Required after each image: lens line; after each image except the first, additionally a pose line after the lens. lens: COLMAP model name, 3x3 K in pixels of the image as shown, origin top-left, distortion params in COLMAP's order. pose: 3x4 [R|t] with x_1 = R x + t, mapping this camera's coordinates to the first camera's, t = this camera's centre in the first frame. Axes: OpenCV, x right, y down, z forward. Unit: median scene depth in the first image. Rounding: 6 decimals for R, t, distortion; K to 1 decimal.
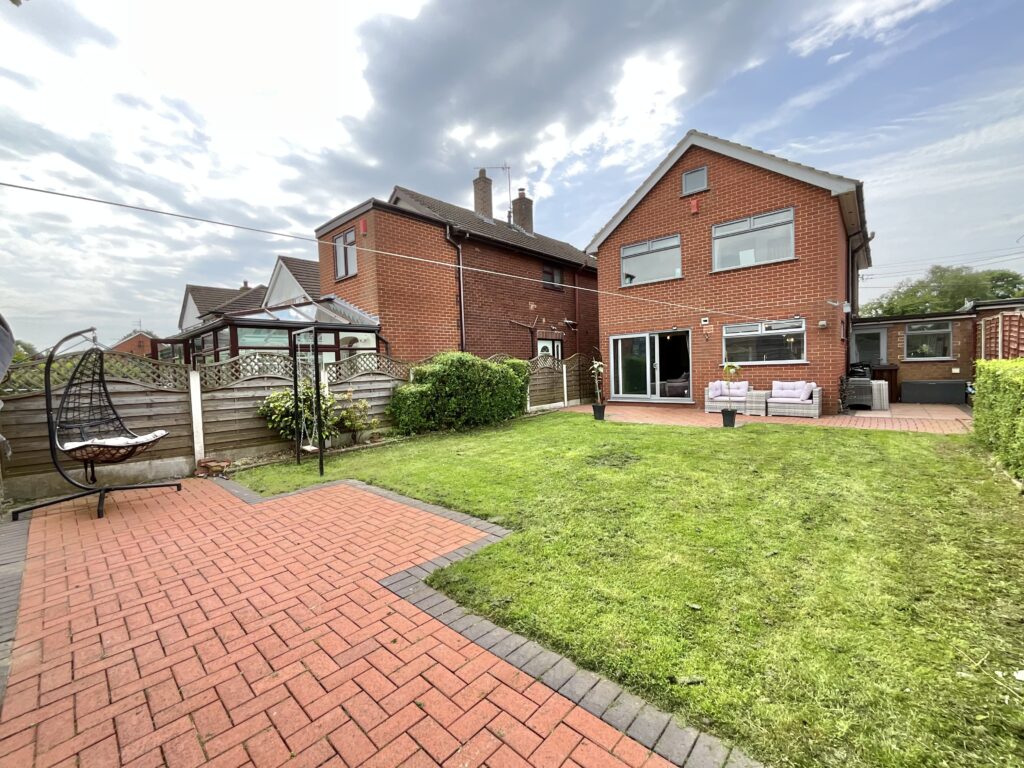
lens RADIAL K [[417.0, 0, 512.0], [0, 417.0, 384.0], [0, 0, 1]] dist [-0.000023, -0.000018]
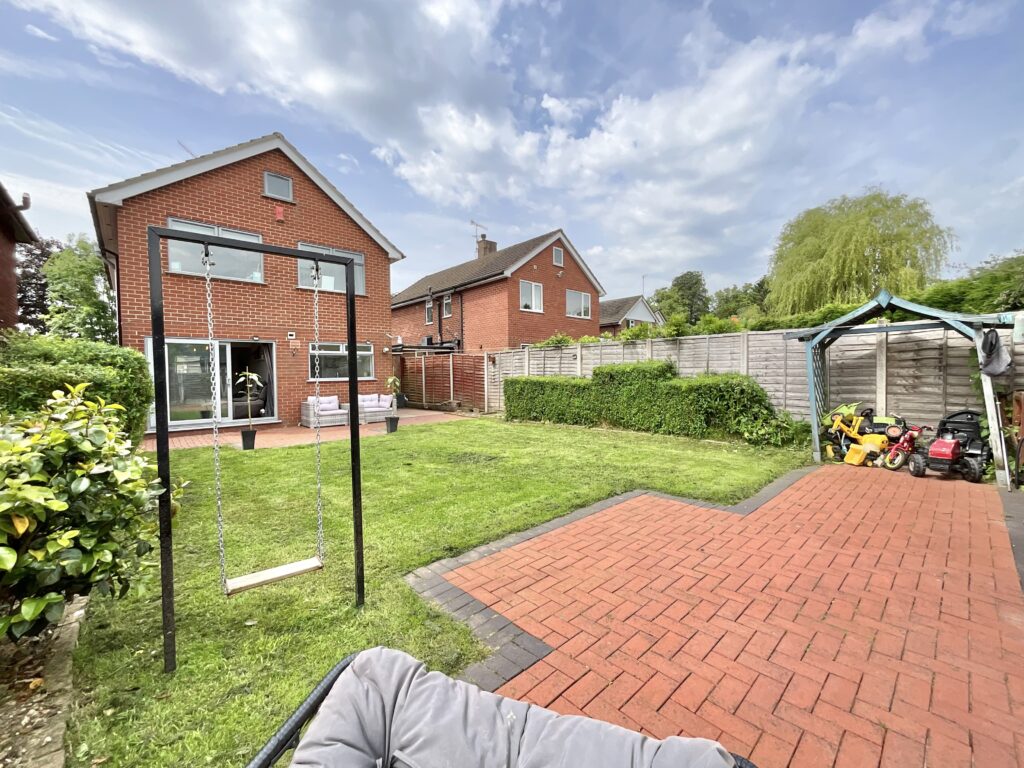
lens RADIAL K [[417.0, 0, 512.0], [0, 417.0, 384.0], [0, 0, 1]] dist [-0.000023, -0.000018]
pose [[0.092591, 0.008174, 0.995671, -0.512396], [0.056503, 0.998312, -0.013450, 0.003517], [-0.994100, 0.057503, 0.091973, 0.467108]]
